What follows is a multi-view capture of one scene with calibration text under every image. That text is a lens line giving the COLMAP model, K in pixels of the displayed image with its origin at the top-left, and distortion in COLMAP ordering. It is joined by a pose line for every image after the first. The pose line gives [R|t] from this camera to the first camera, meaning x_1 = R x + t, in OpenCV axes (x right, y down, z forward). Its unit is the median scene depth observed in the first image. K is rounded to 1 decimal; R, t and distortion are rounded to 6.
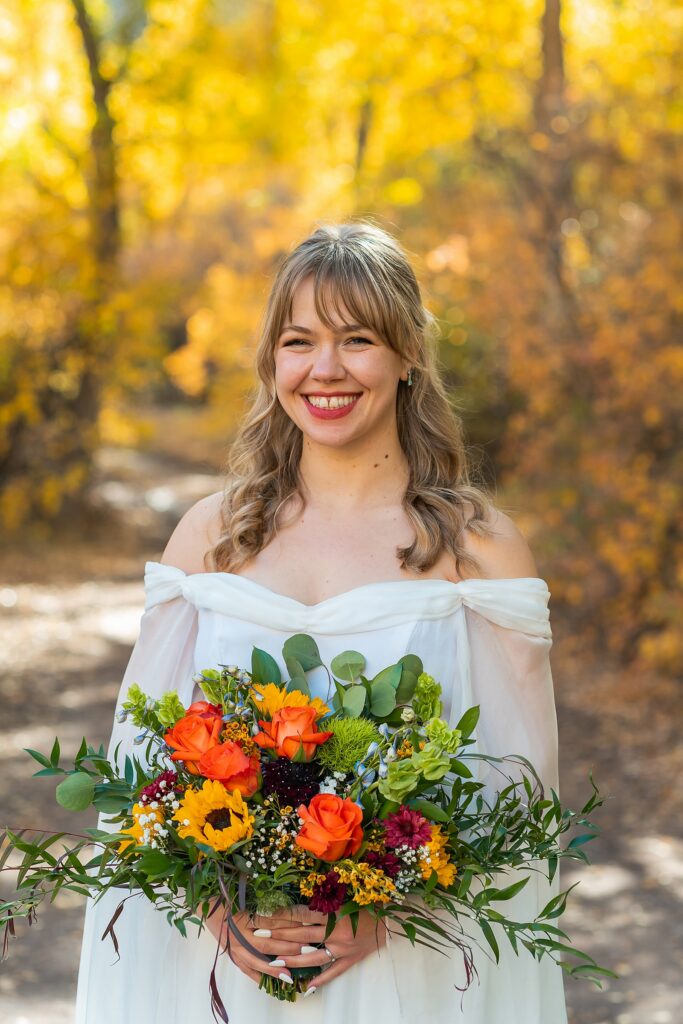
lens RADIAL K [[2708.7, 0, 341.5], [0, 2708.7, 512.0], [0, 0, 1]] dist [-0.423534, 0.080785]
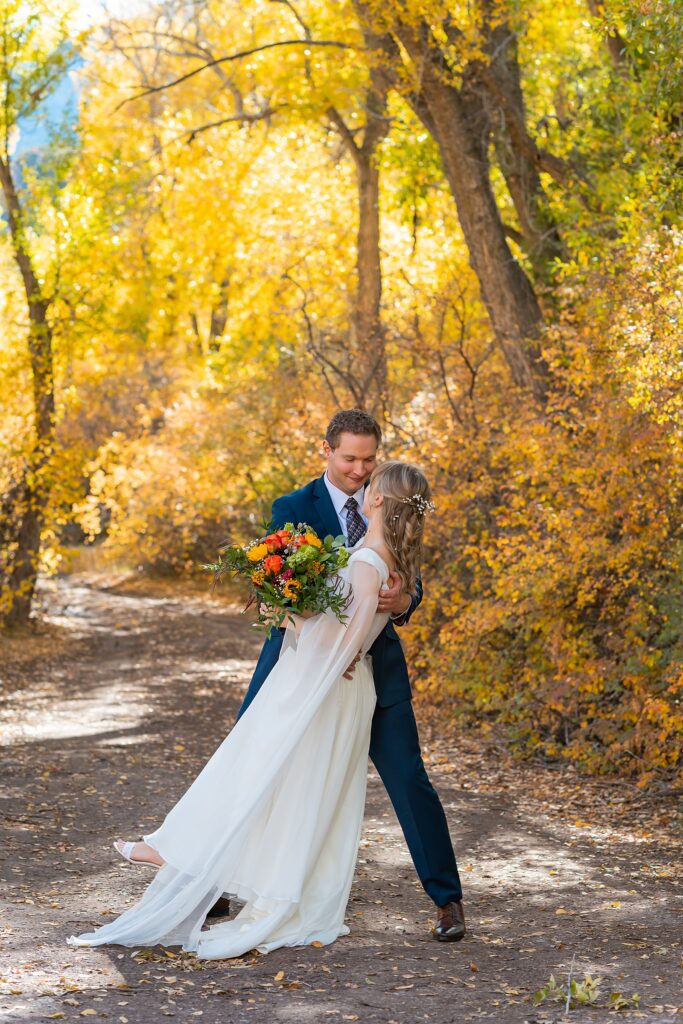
lens RADIAL K [[2443.8, 0, 341.5], [0, 2443.8, 512.0], [0, 0, 1]] dist [-0.392658, -0.739688]
pose [[0.998075, -0.000770, 0.062017, -0.011931], [0.004191, 0.998475, -0.055047, 0.016983], [-0.061880, 0.055200, 0.996556, -0.254923]]
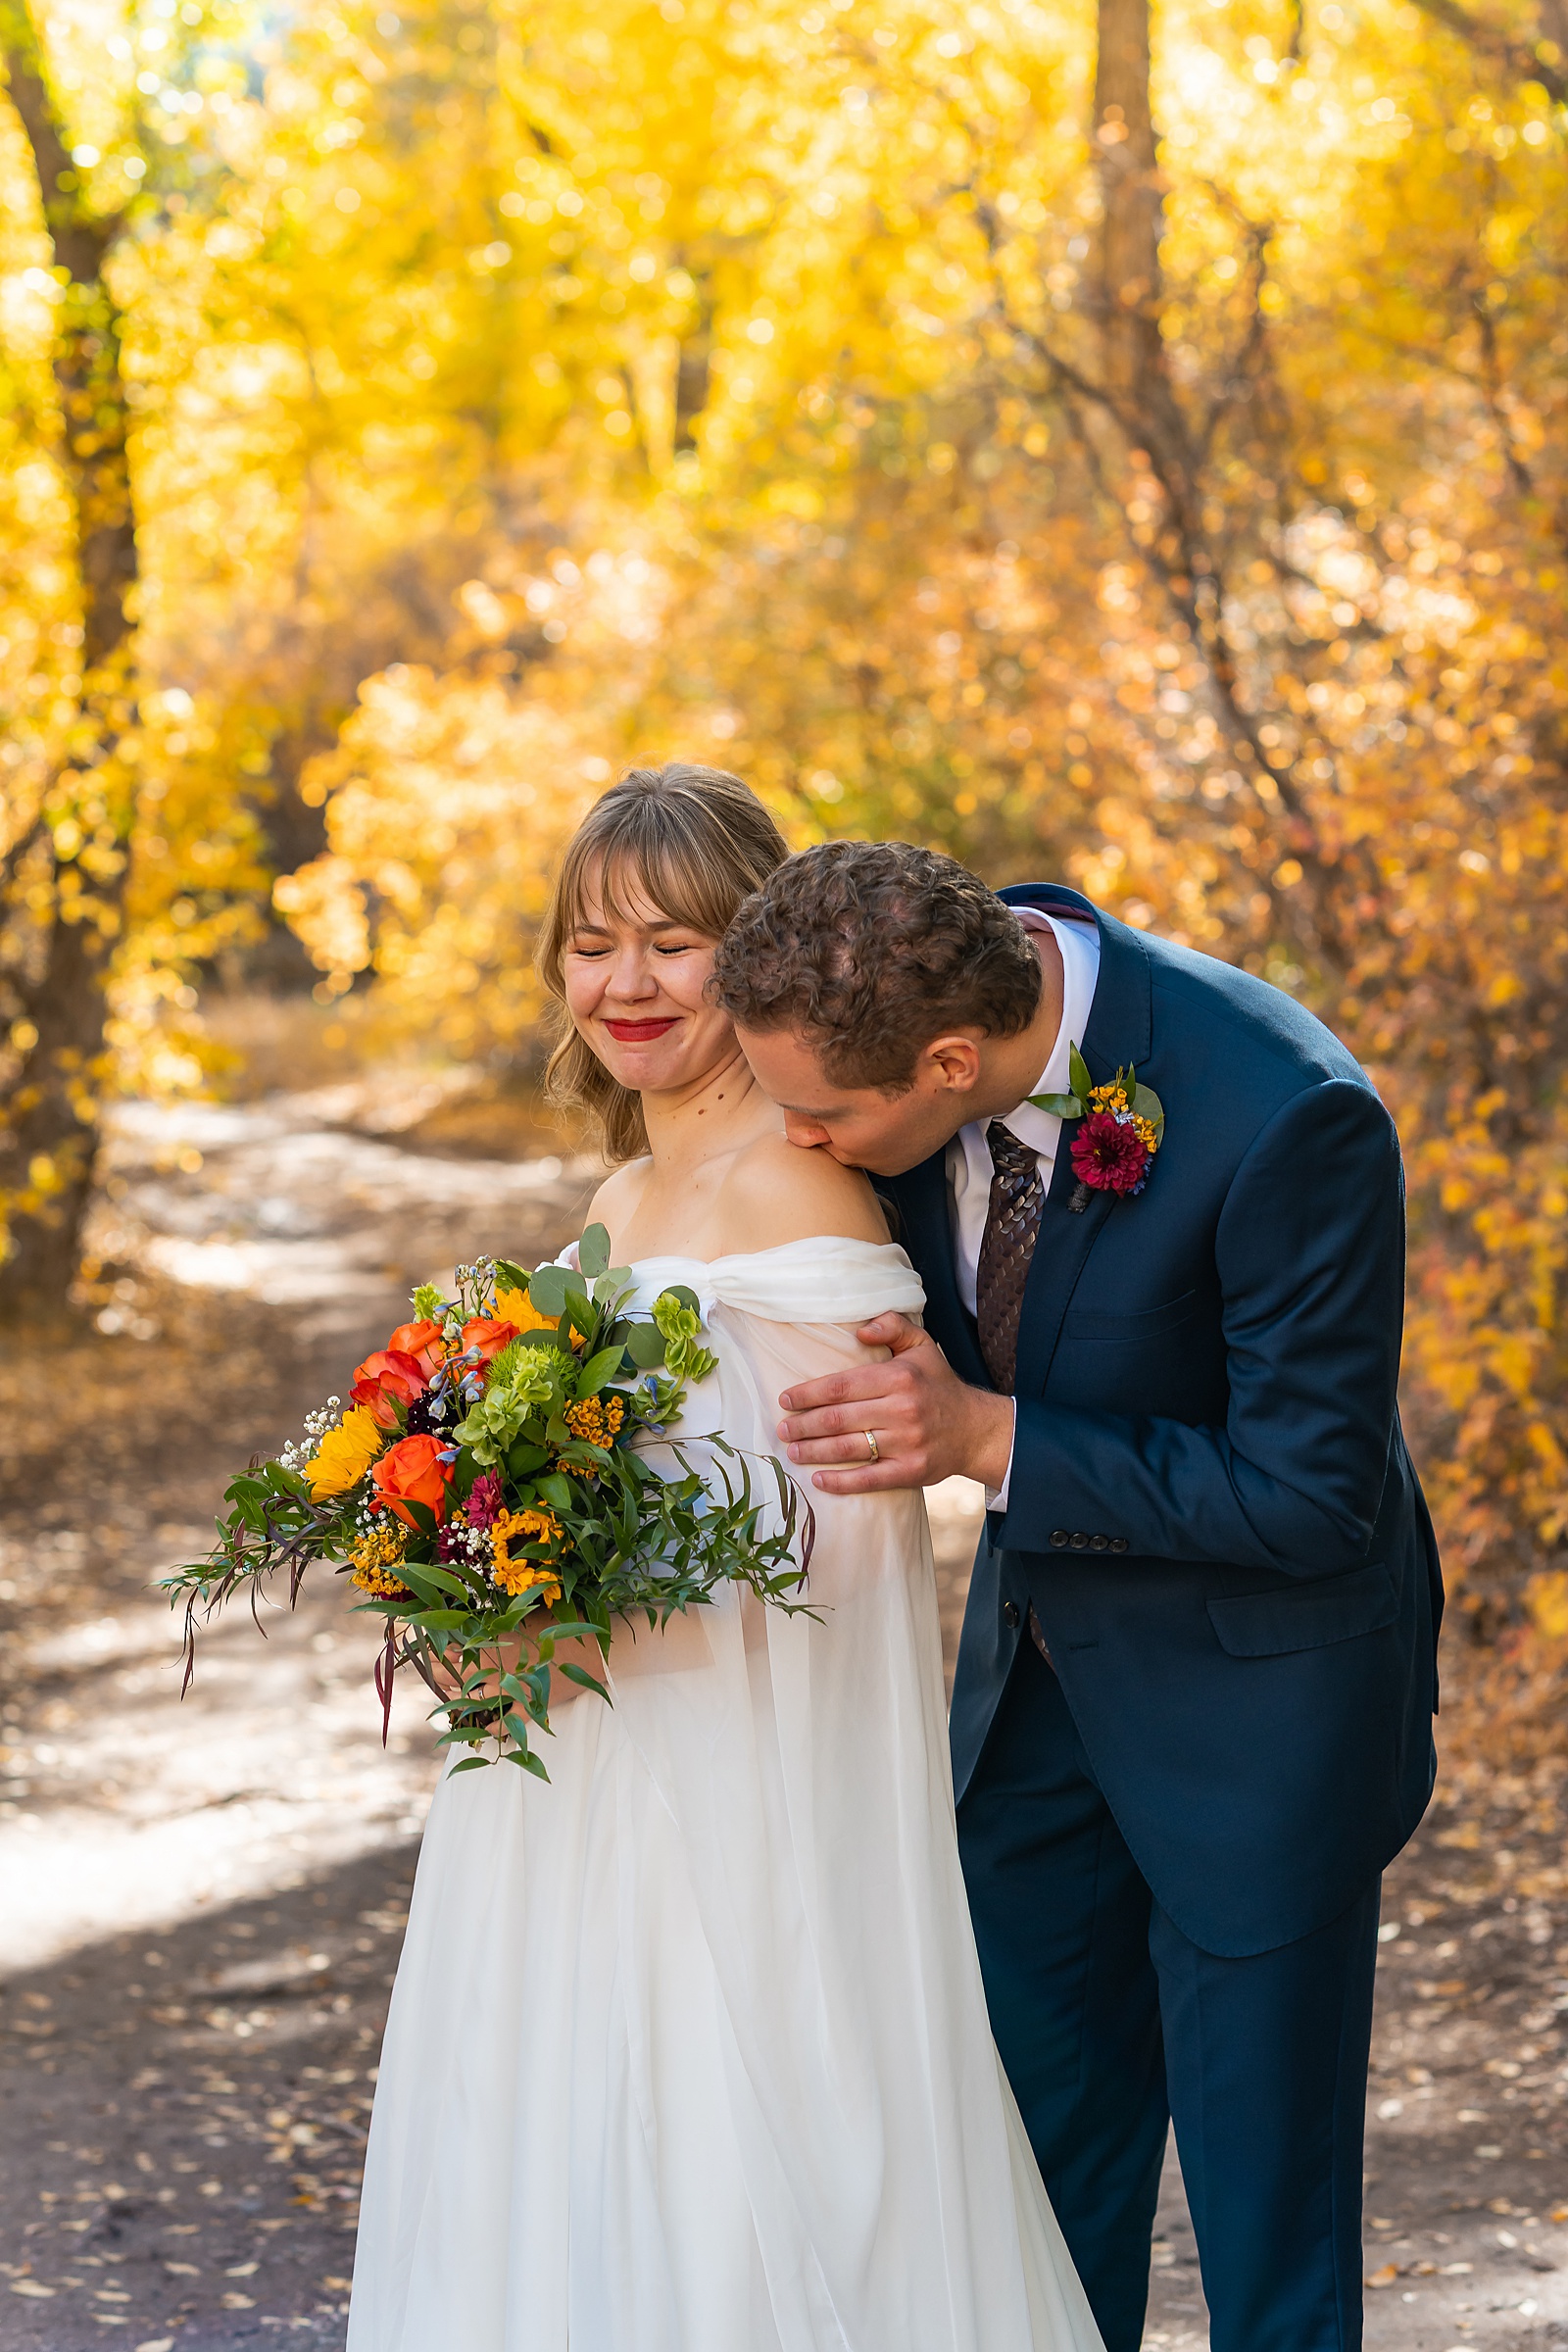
lens RADIAL K [[5613.0, 0, 784.0], [0, 5613.0, 1176.0], [0, 0, 1]] dist [-0.392658, -0.739688]
pose [[0.999190, -0.033657, 0.022042, -0.004884], [0.033722, 0.999428, -0.002611, -0.007121], [-0.021941, 0.003352, 0.999754, 0.140842]]
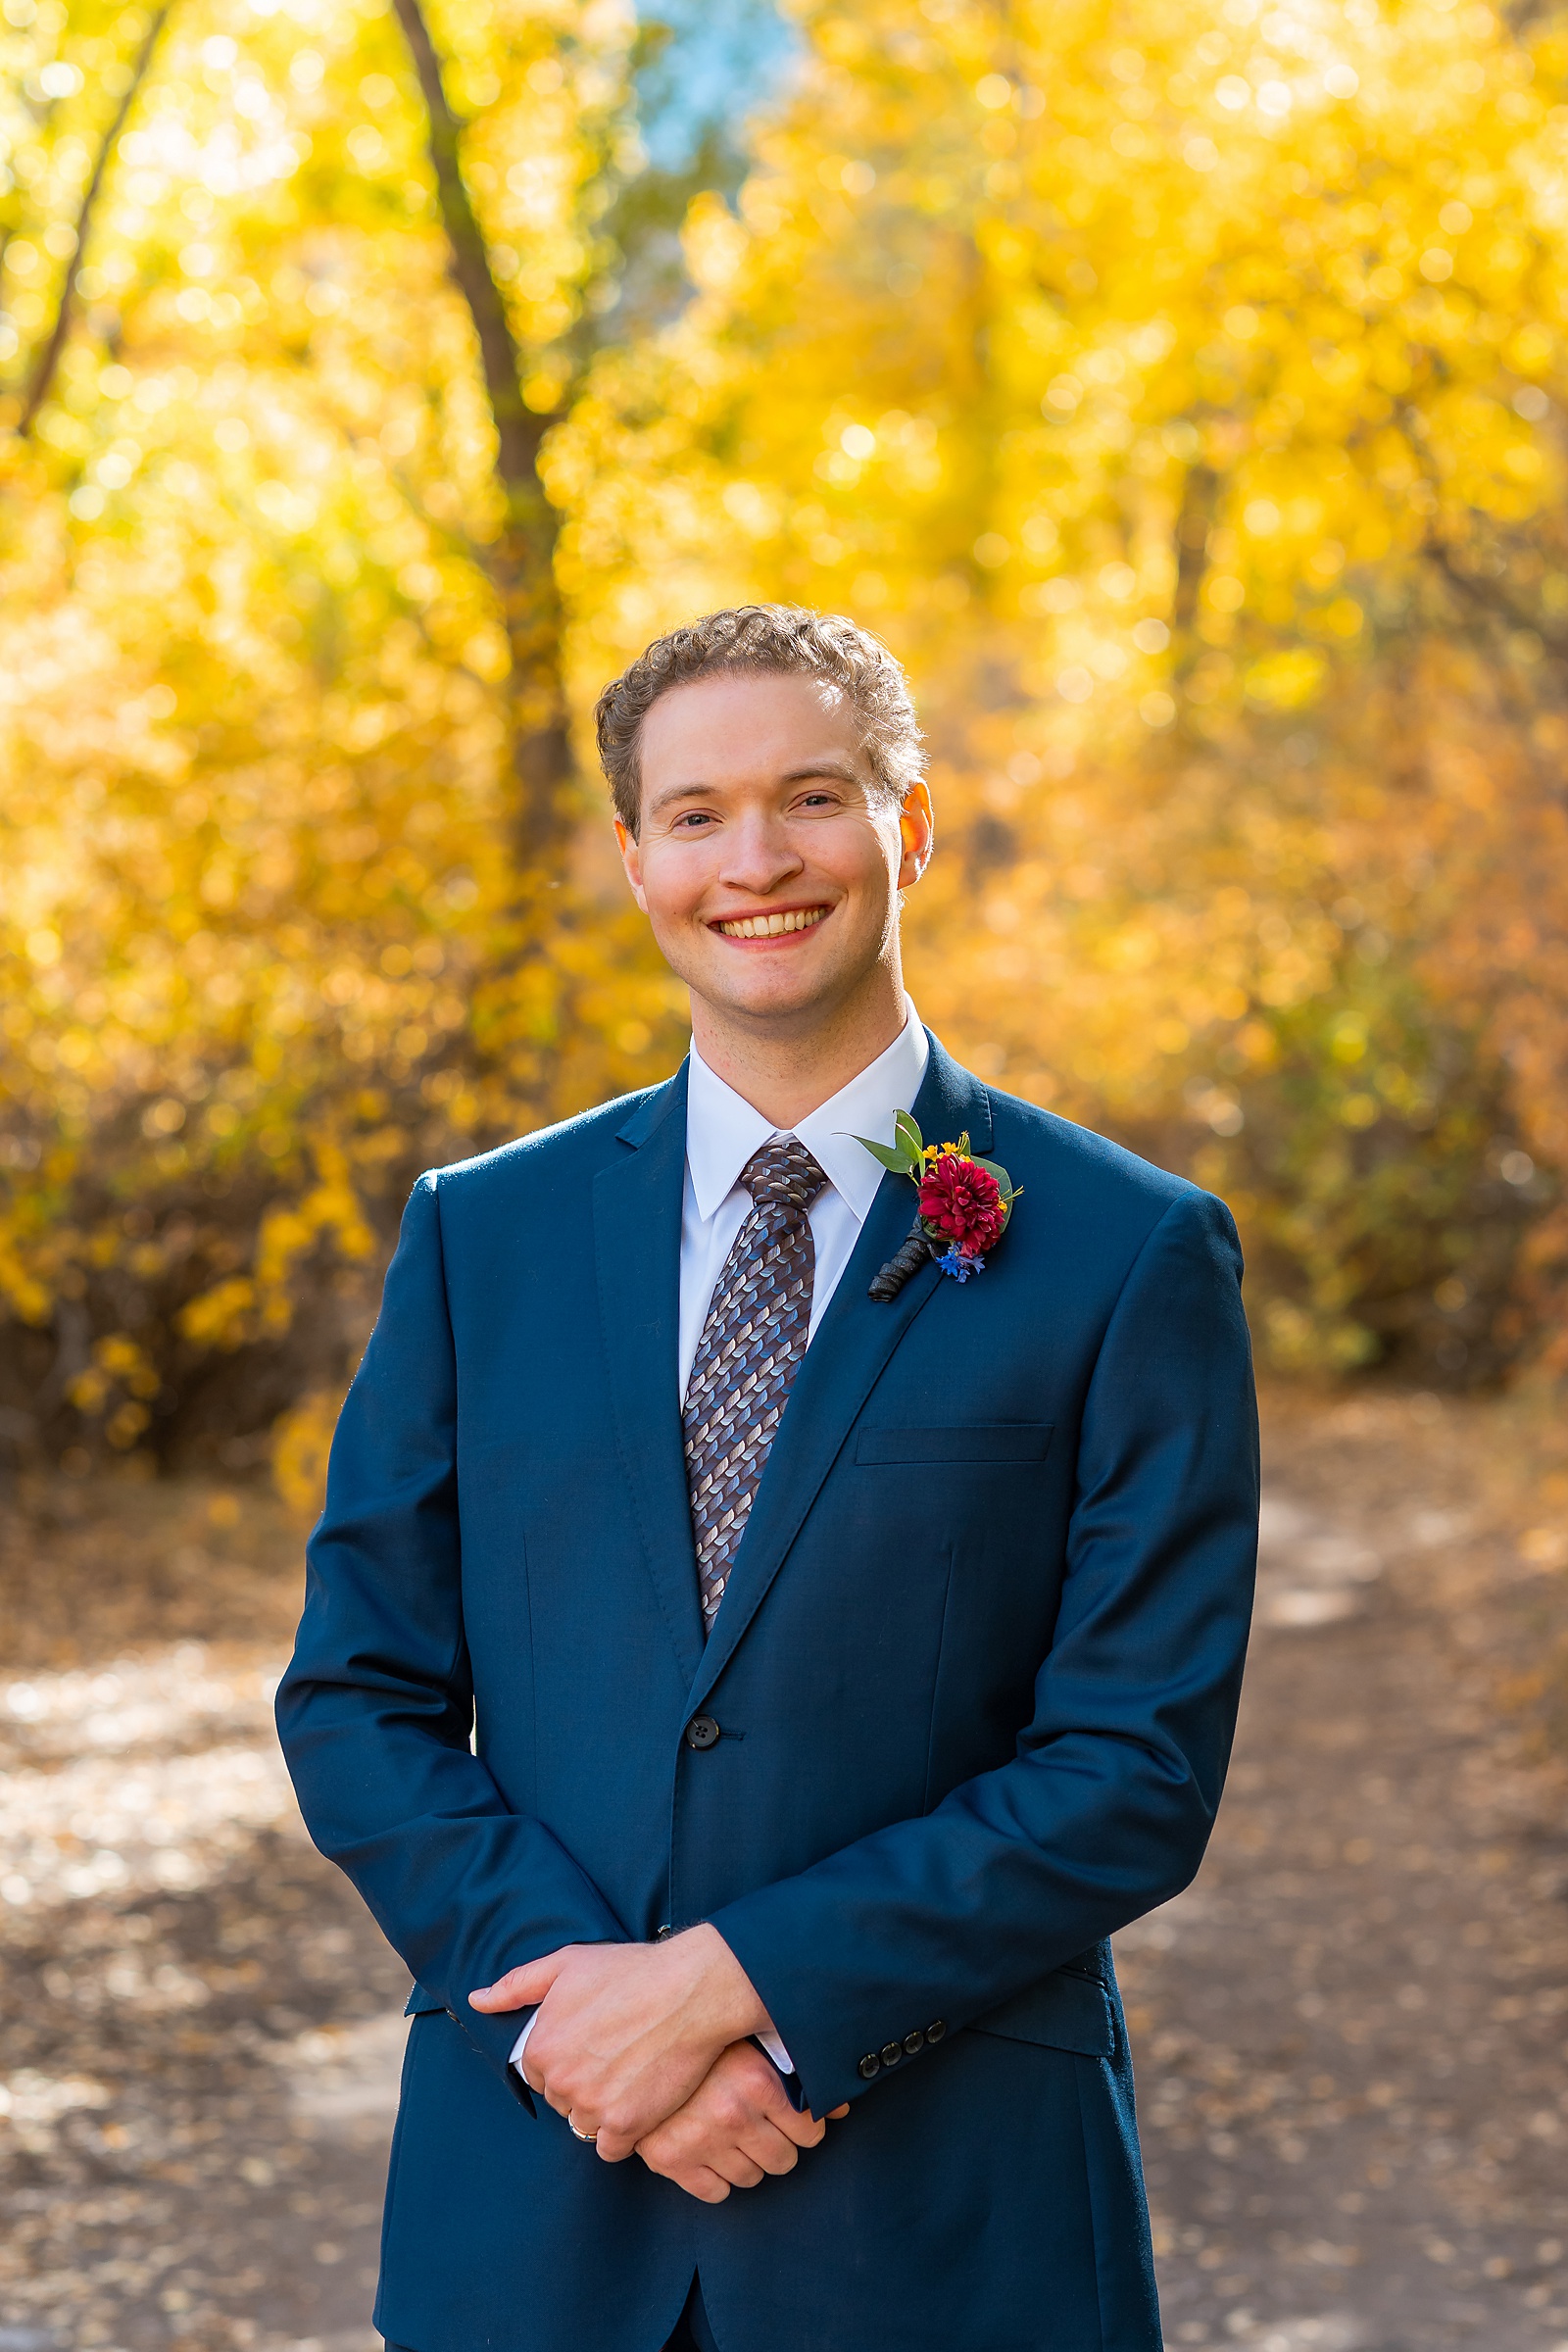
lens RADIAL K [[6221.6, 0, 784.0], [0, 6221.6, 1176.0], [0, 0, 1]] dist [-0.423534, 0.080785]
pose [[0.998063, -0.005911, -0.061926, 0.008628], [0.003539, 0.999259, -0.038334, -0.007761], [0.062107, 0.038041, 0.997344, 0.055271]]
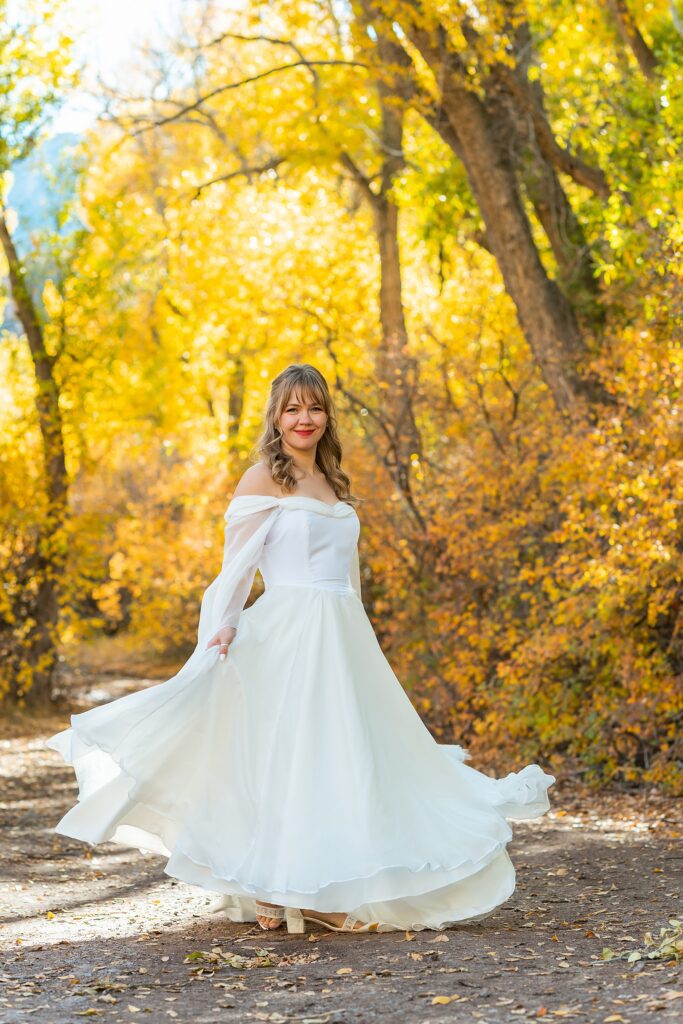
lens RADIAL K [[2525.1, 0, 341.5], [0, 2525.1, 512.0], [0, 0, 1]] dist [-0.401553, -0.409396]
pose [[0.997366, -0.050328, 0.052228, -0.014141], [0.055278, 0.993638, -0.098126, 0.039595], [-0.046958, 0.100754, 0.993803, -0.207262]]
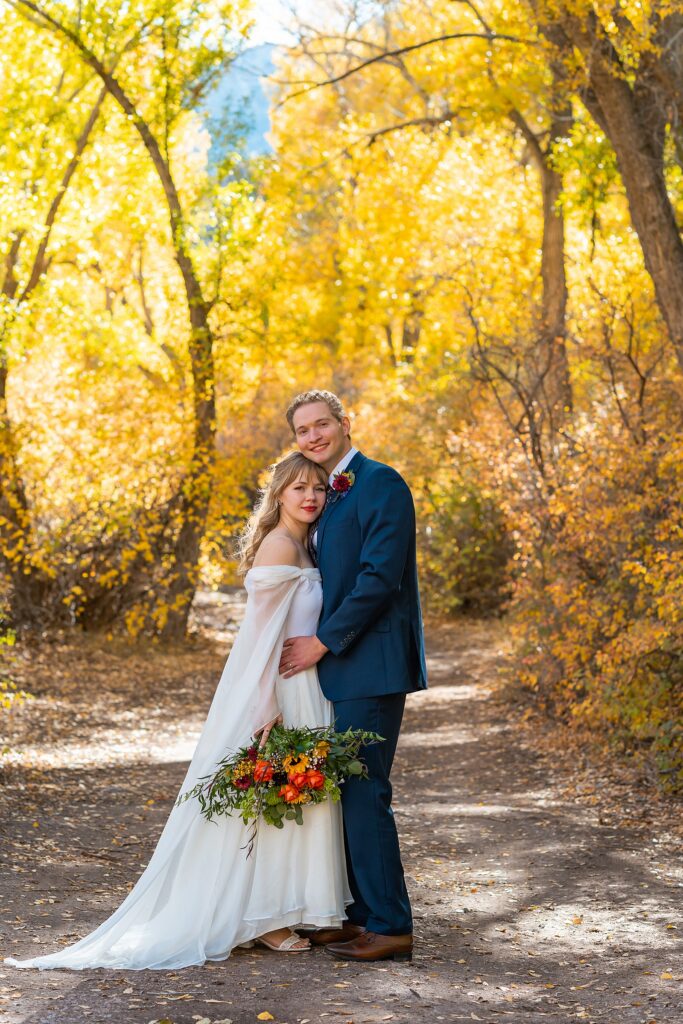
lens RADIAL K [[2439.4, 0, 341.5], [0, 2439.4, 512.0], [0, 0, 1]] dist [-0.393178, -0.961501]
pose [[0.999662, 0.007987, -0.024740, 0.011157], [-0.009496, 0.998063, -0.061478, 0.015614], [0.024201, 0.061692, 0.997802, -0.203355]]
